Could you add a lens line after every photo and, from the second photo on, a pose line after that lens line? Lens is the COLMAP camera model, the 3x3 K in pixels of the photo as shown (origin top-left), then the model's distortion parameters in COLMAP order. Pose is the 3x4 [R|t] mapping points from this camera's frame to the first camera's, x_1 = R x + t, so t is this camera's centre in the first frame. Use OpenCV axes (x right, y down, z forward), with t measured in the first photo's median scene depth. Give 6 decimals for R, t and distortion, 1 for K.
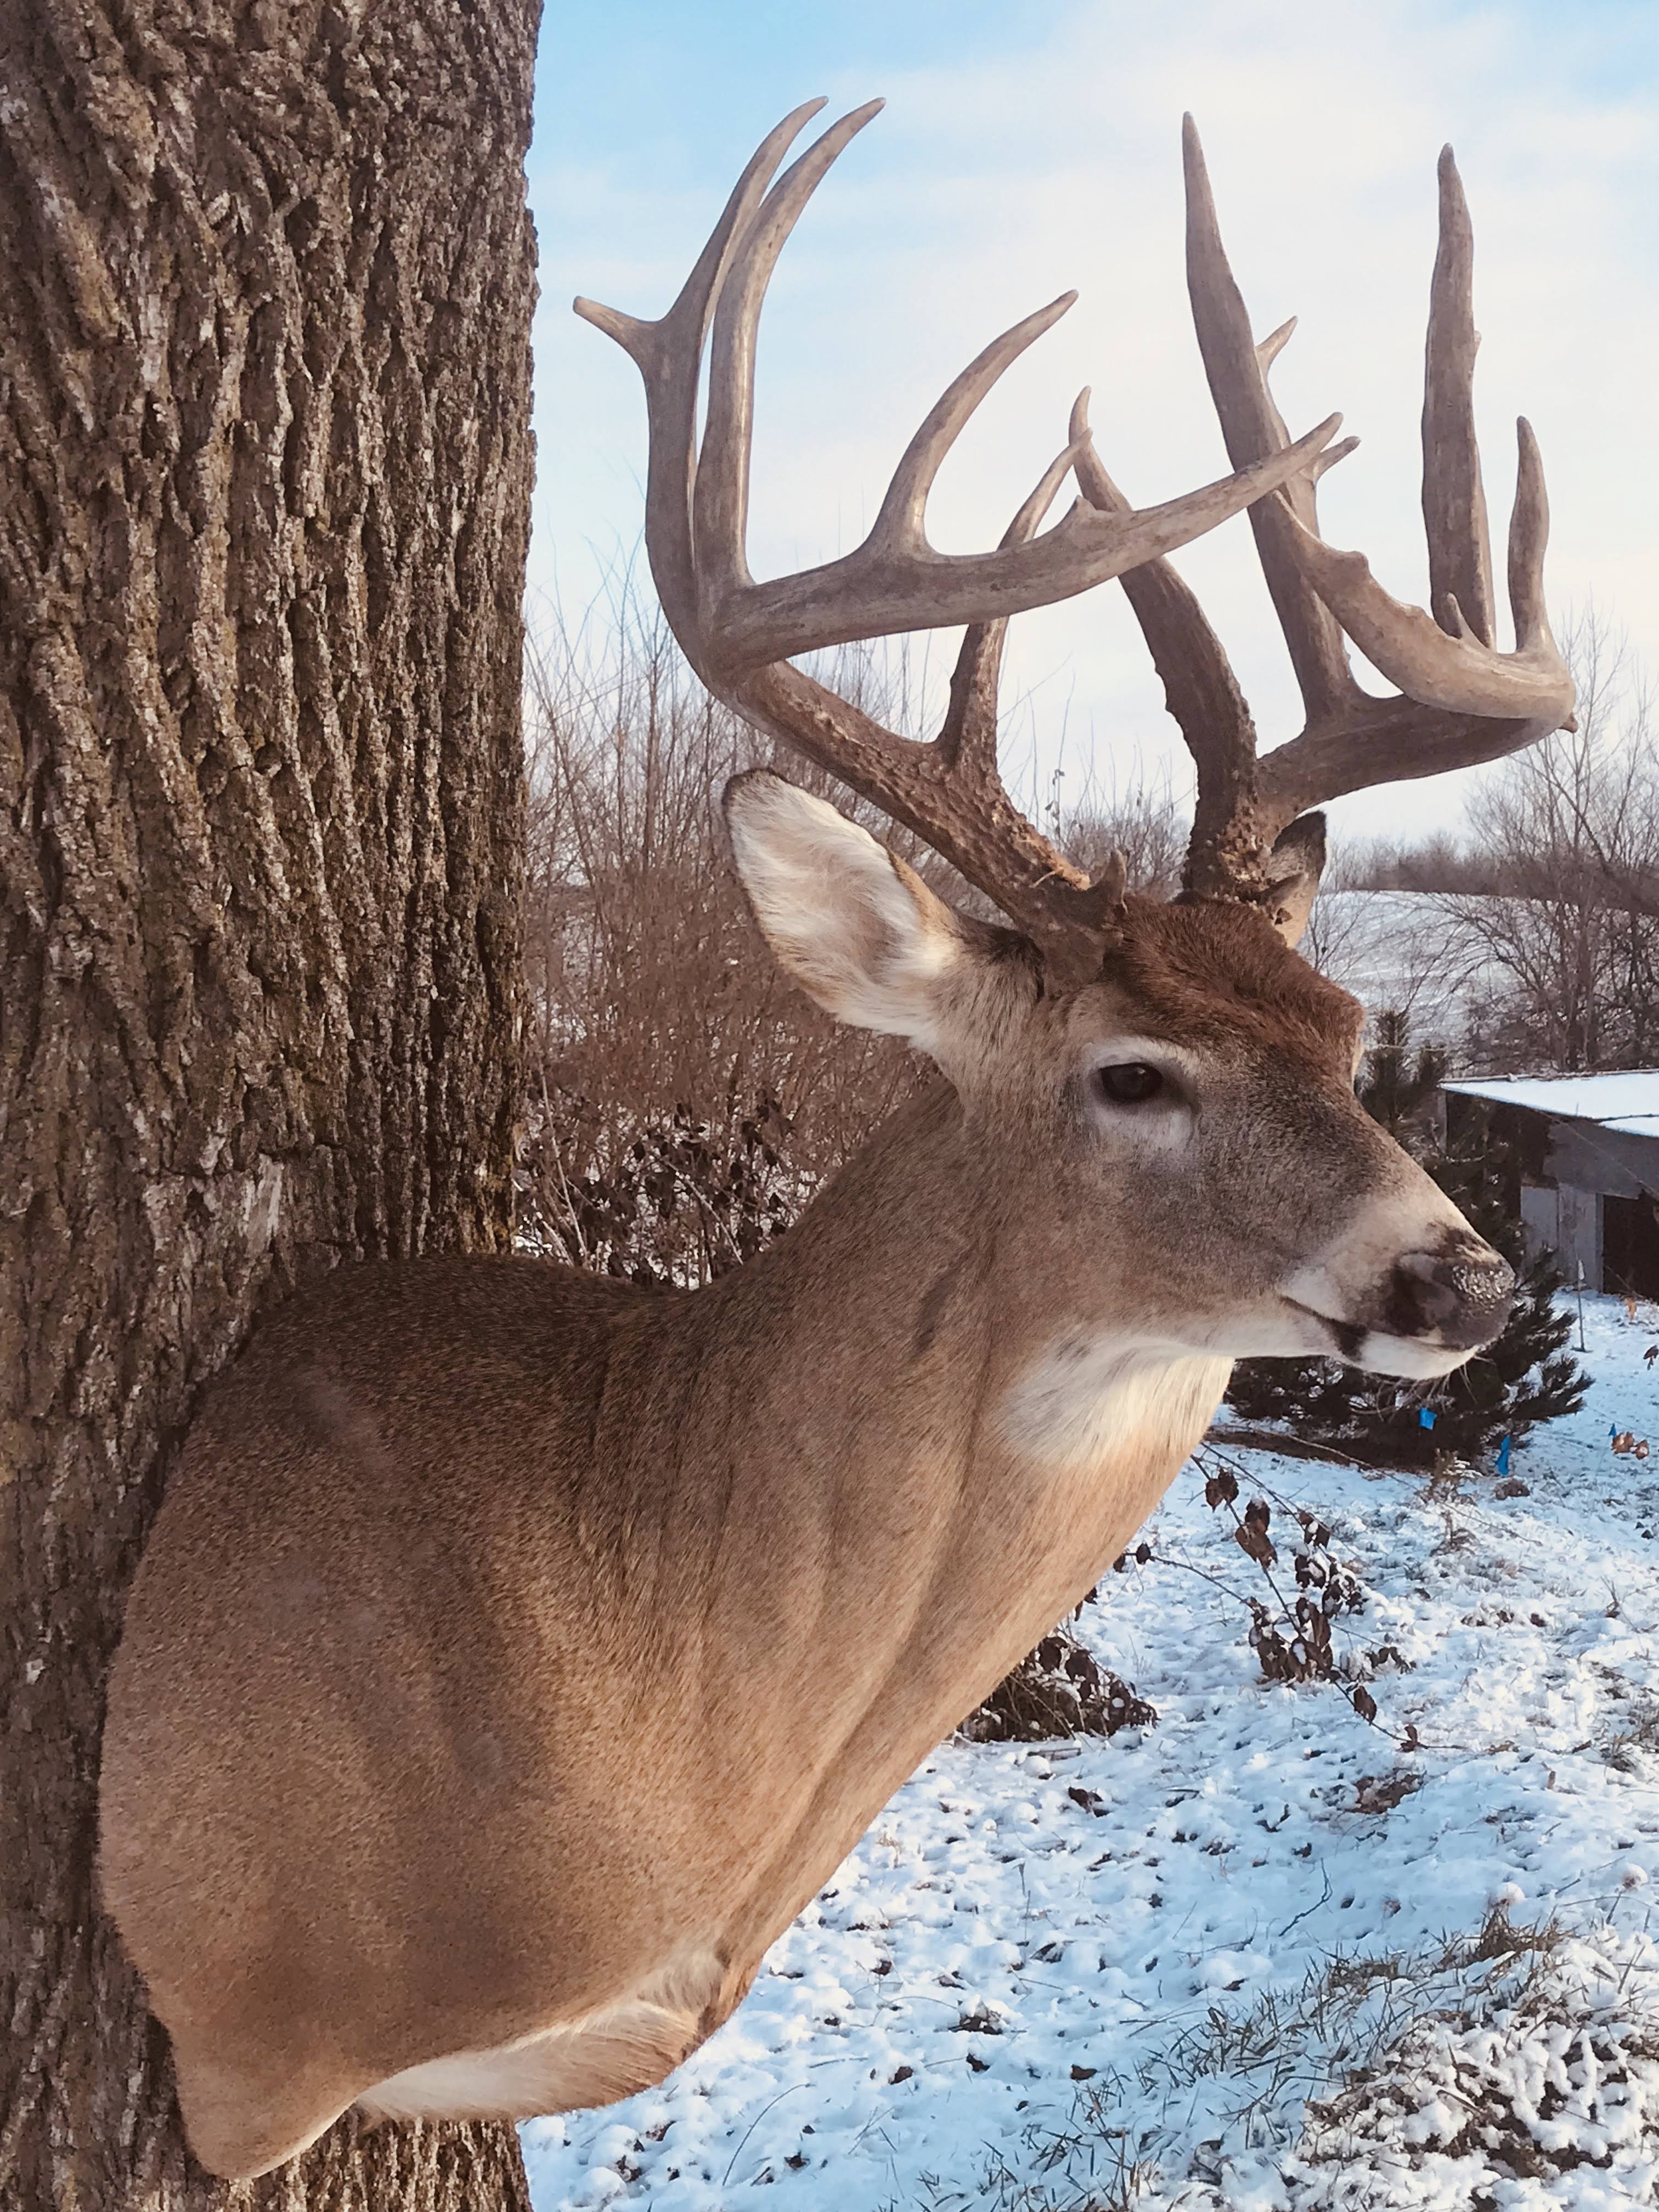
lens RADIAL K [[3198.0, 0, 842.9], [0, 3198.0, 1104.4], [0, 0, 1]] dist [0.162009, -0.589572]
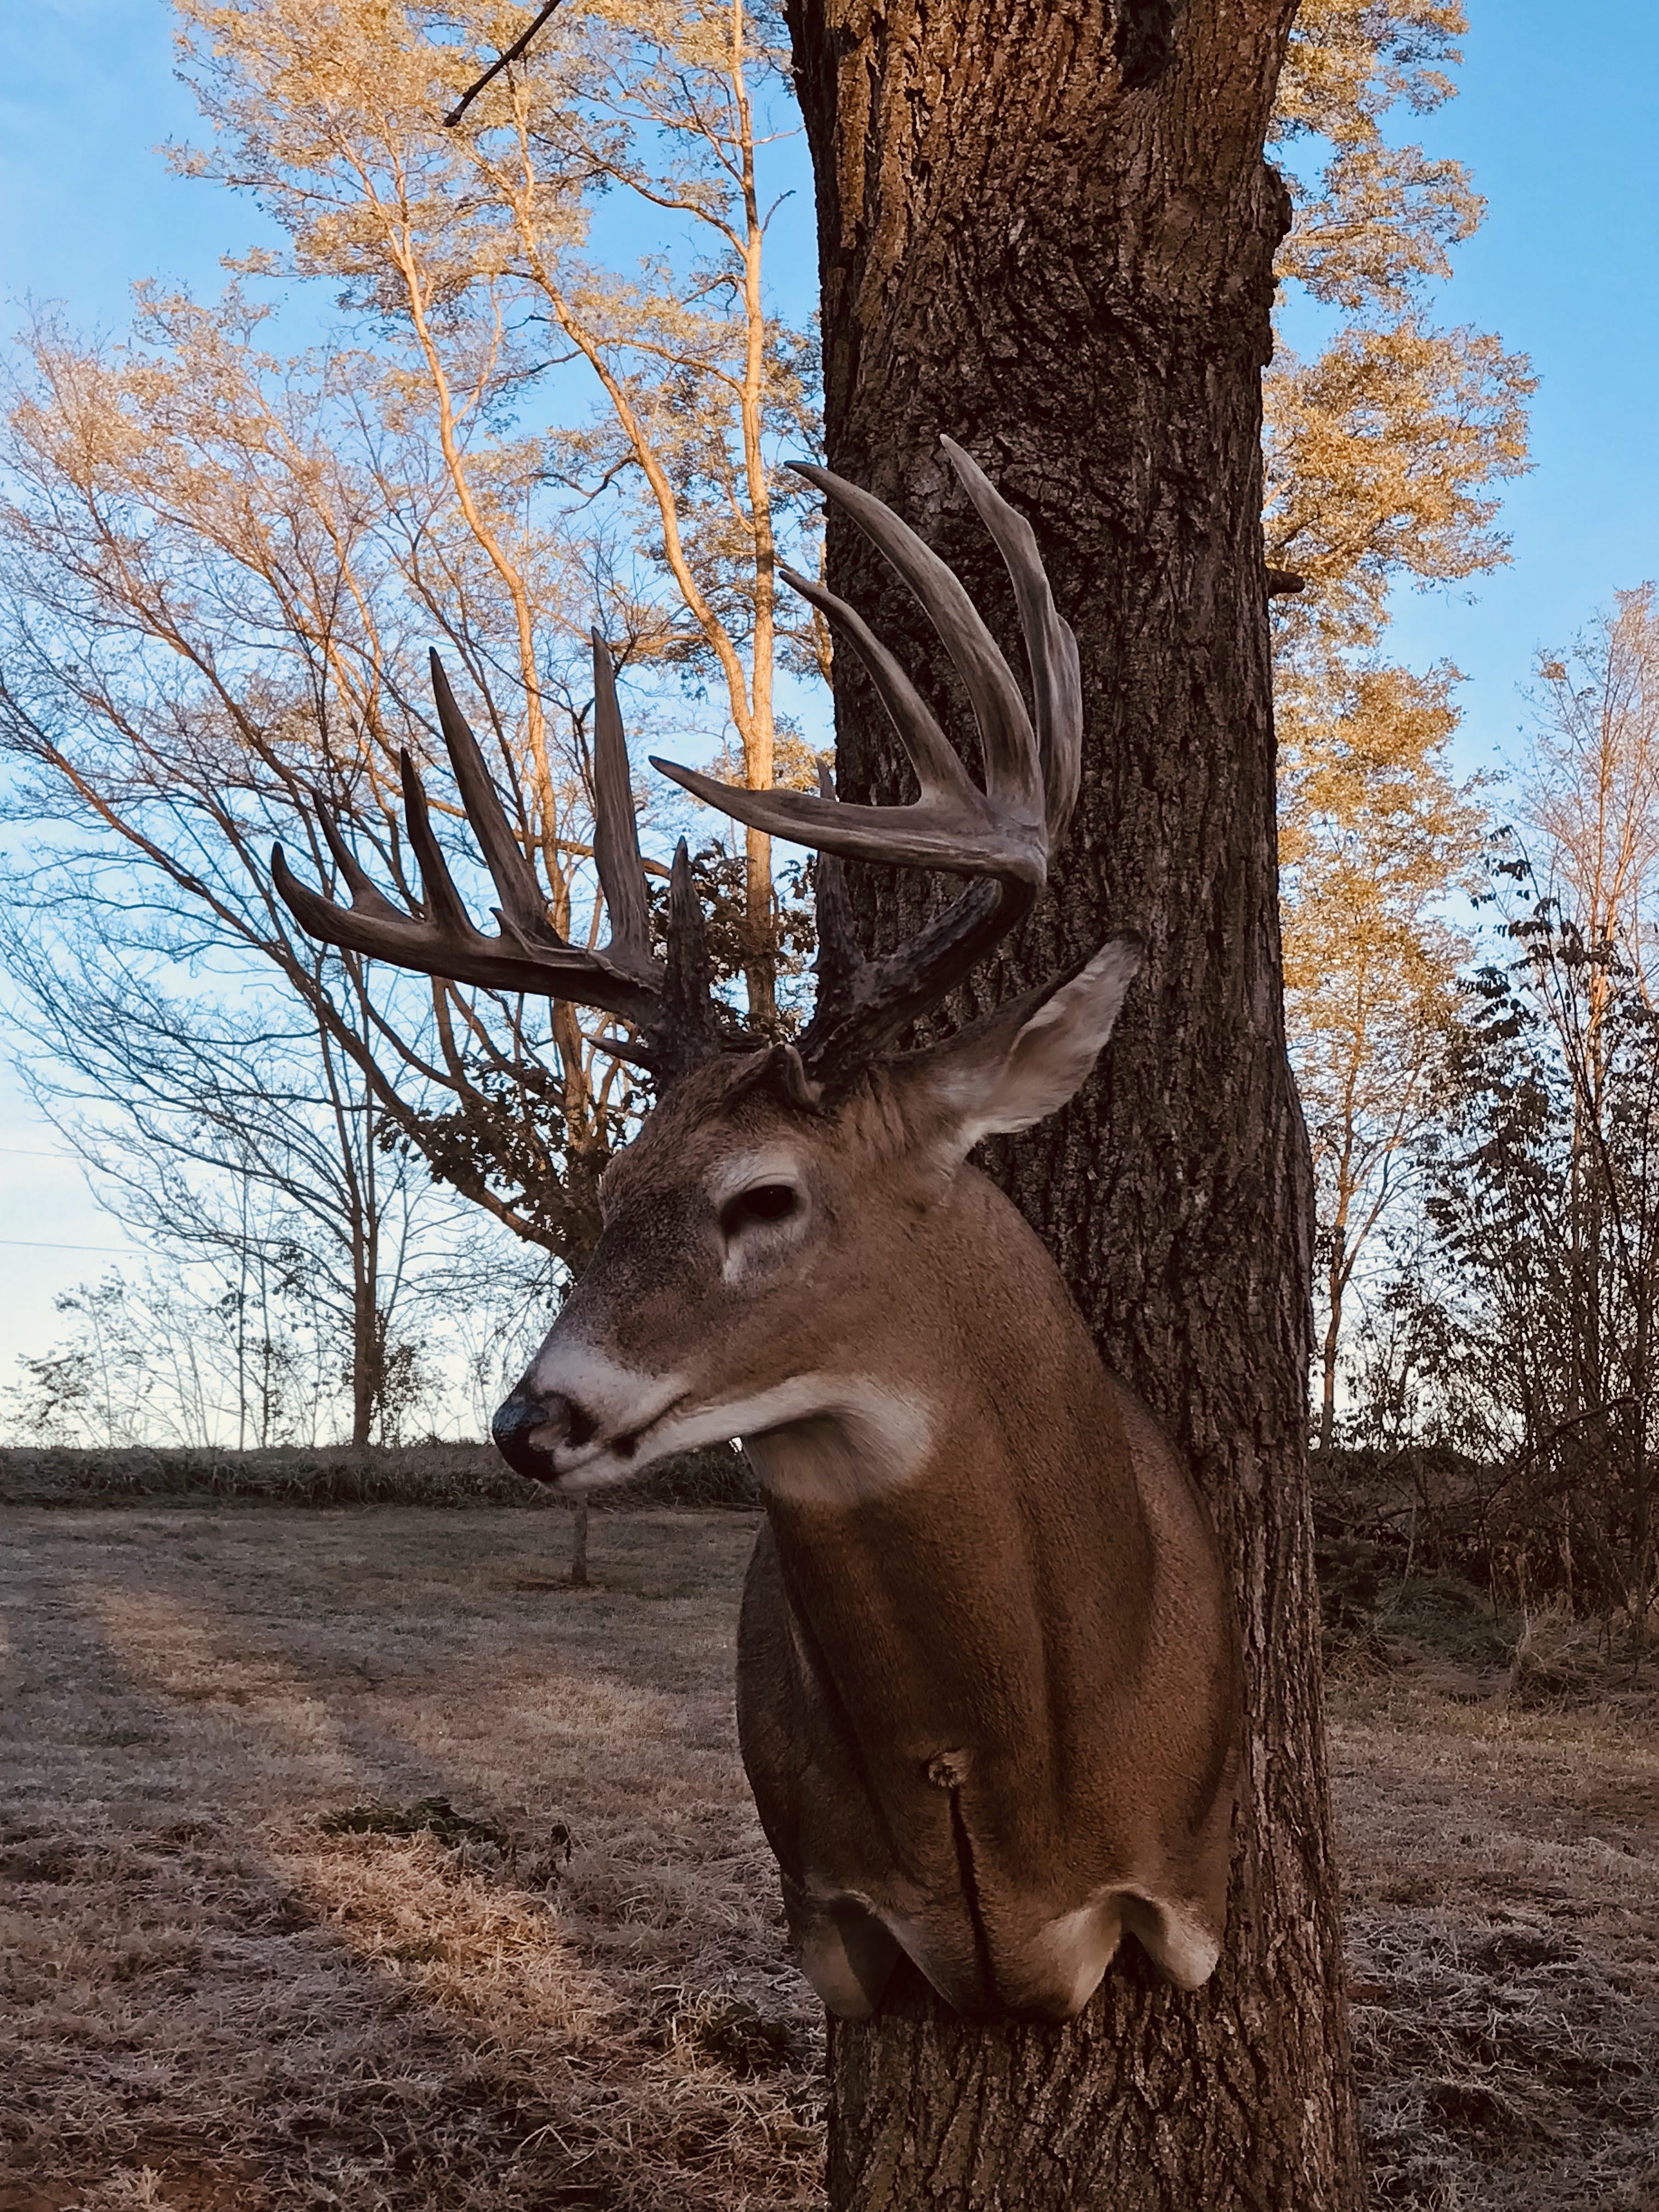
lens RADIAL K [[2943.8, 0, 829.5], [0, 2943.8, 1106.0], [0, 0, 1]] dist [0.206708, -0.776999]
pose [[0.237528, -0.153530, -0.959171, 1.106376], [-0.081204, 0.980836, -0.177107, 0.175853], [0.967981, 0.119957, 0.220509, 0.635397]]
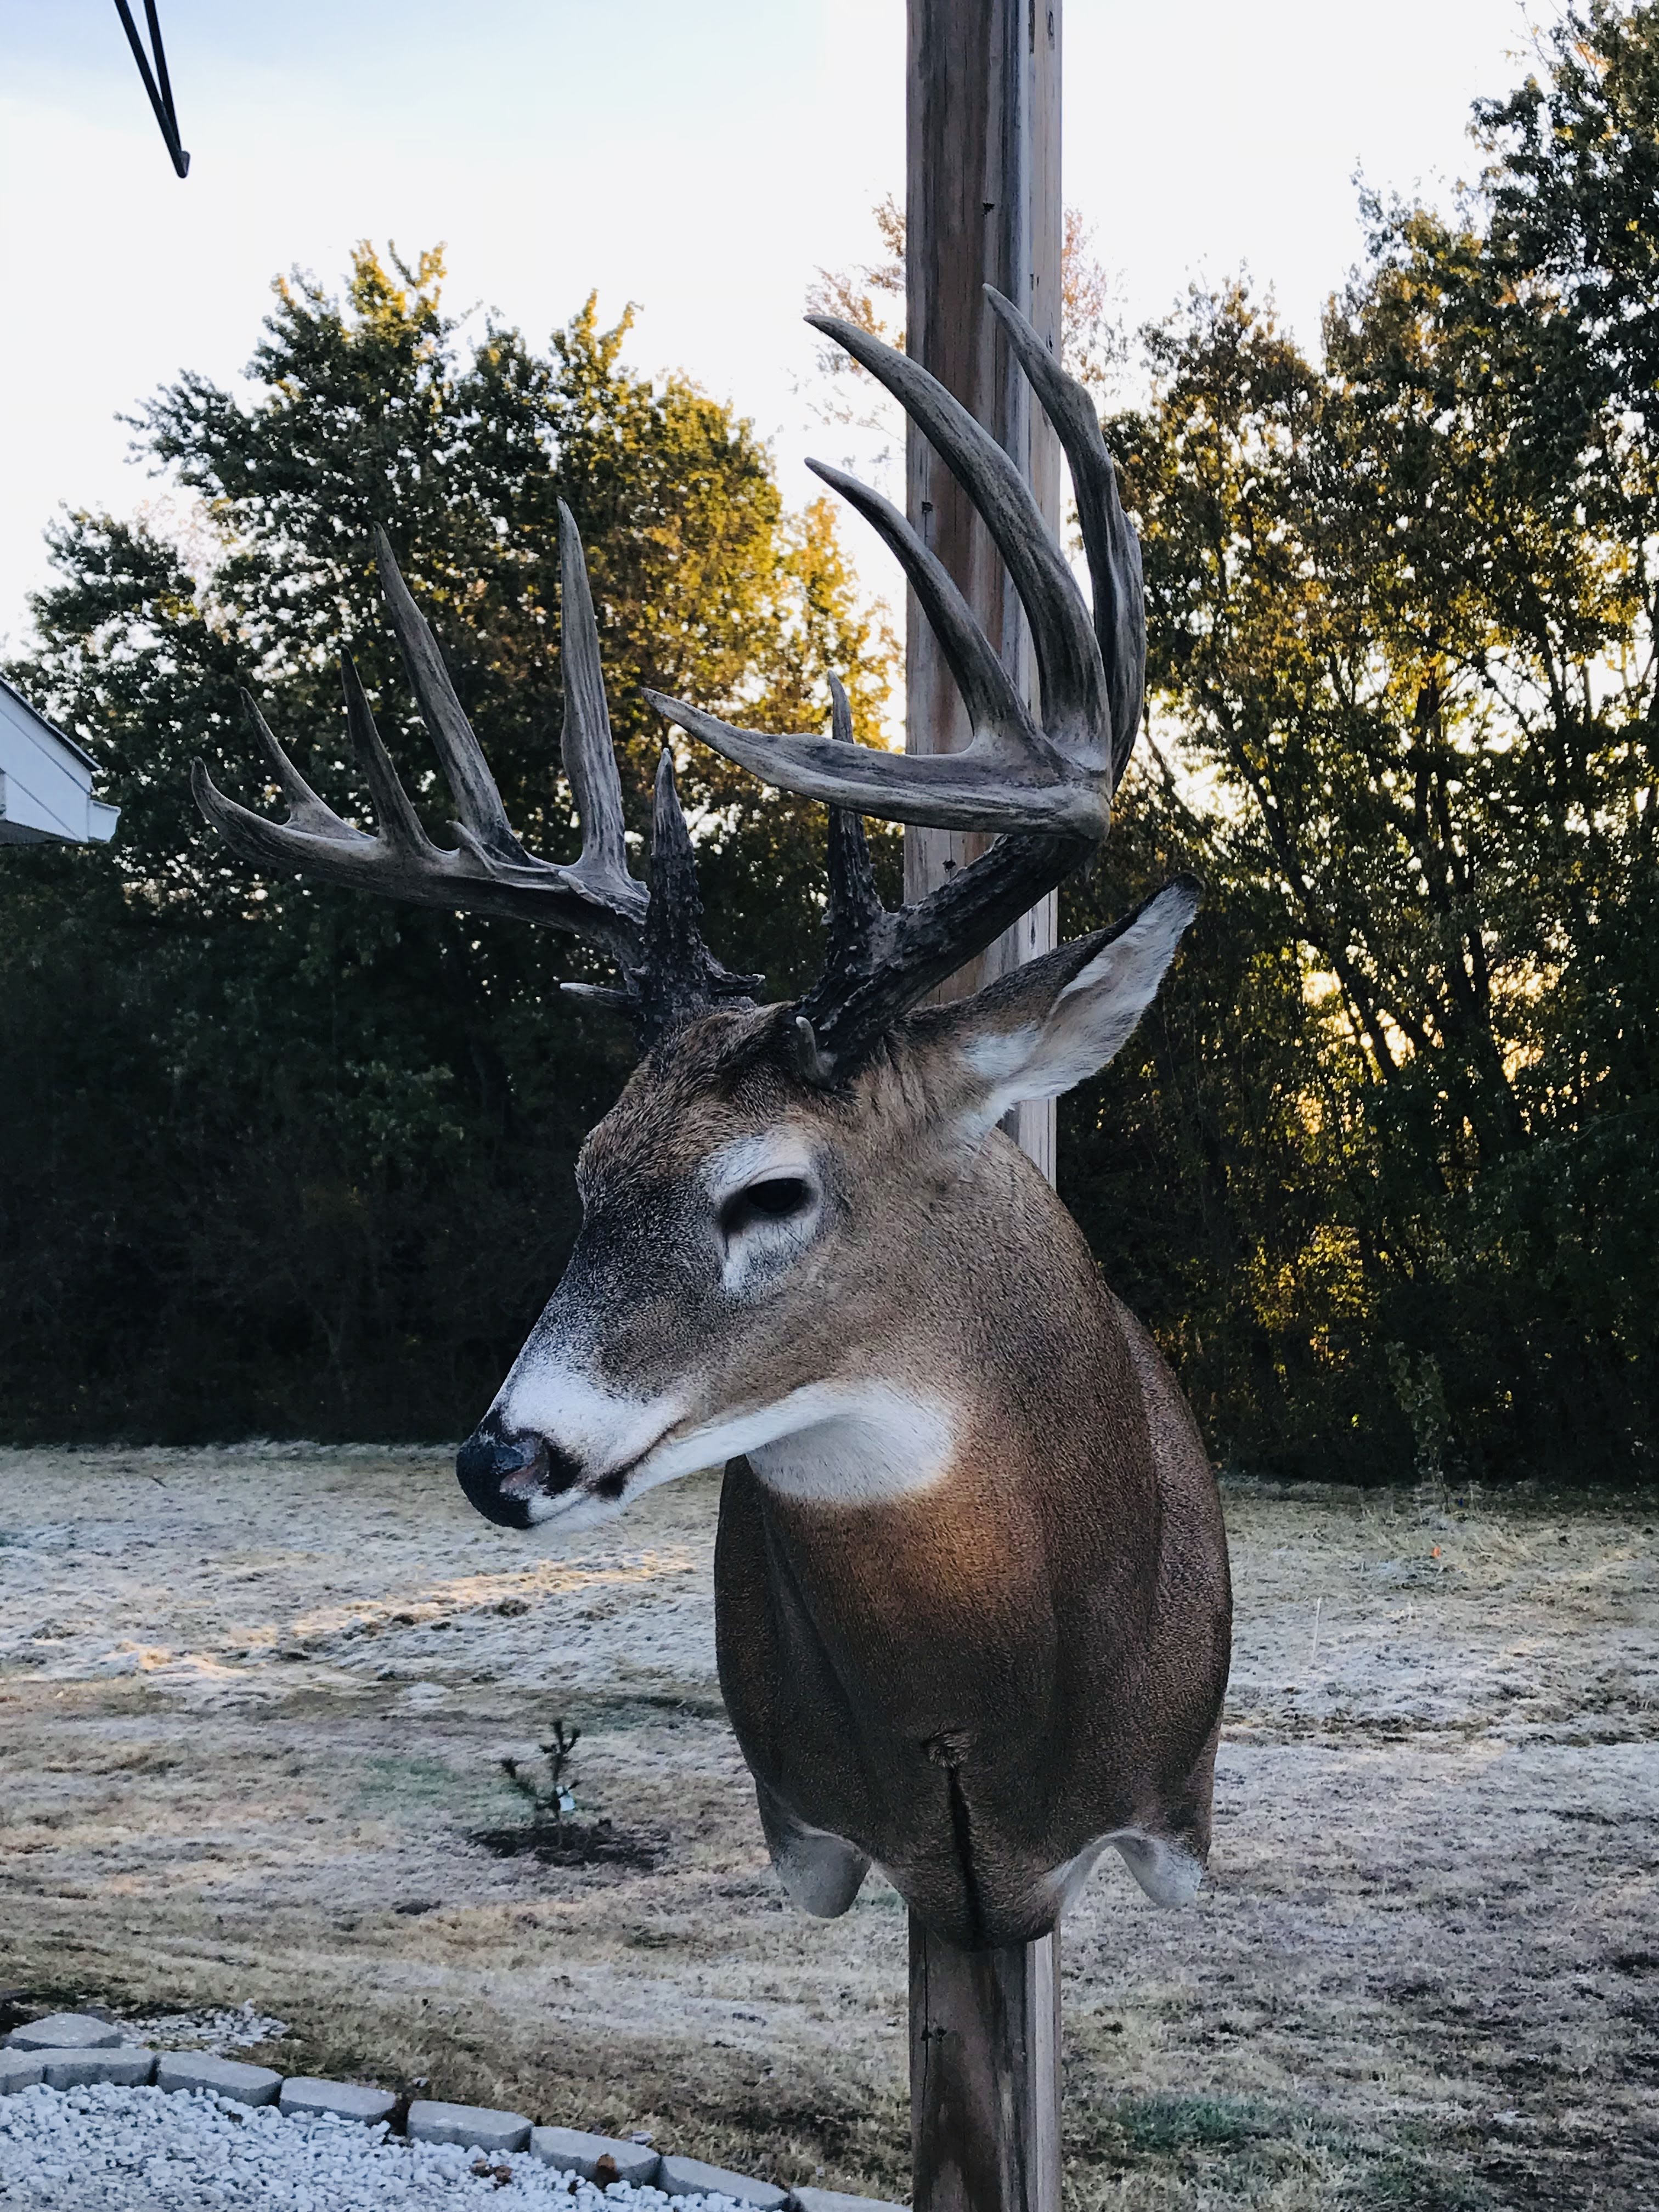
lens RADIAL K [[2344.3, 0, 829.5], [0, 2344.3, 1106.0], [0, 0, 1]] dist [0.133180, 0.000262]
pose [[0.277995, -0.044889, -0.959533, 0.816066], [-0.078824, 0.994473, -0.069361, 0.056727], [0.957343, 0.094917, 0.272920, 0.663061]]
